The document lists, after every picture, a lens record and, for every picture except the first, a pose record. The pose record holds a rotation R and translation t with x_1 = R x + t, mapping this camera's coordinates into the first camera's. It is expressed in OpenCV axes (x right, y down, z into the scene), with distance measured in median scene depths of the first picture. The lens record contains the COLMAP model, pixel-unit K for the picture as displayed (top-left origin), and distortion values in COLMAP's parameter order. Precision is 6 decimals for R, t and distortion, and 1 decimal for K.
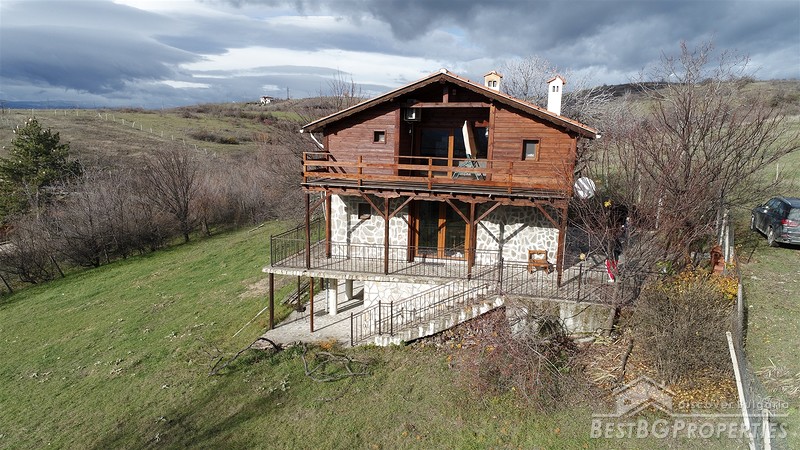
lens RADIAL K [[536.9, 0, 397.9], [0, 536.9, 226.5], [0, 0, 1]] dist [0.002310, -0.001937]
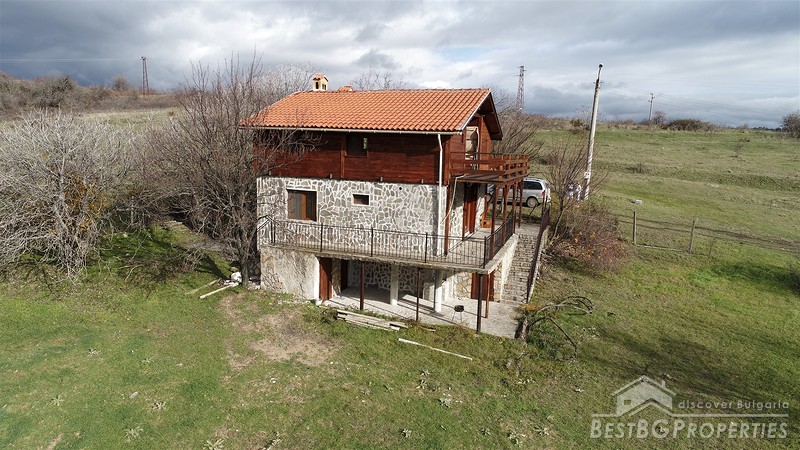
lens RADIAL K [[536.9, 0, 399.6], [0, 536.9, 223.6], [0, 0, 1]] dist [0.002310, -0.001937]
pose [[0.105554, -0.159511, 0.981537, -1.261320], [0.150439, 0.978252, 0.142799, -0.179761], [-0.982968, 0.132589, 0.127255, 1.042400]]
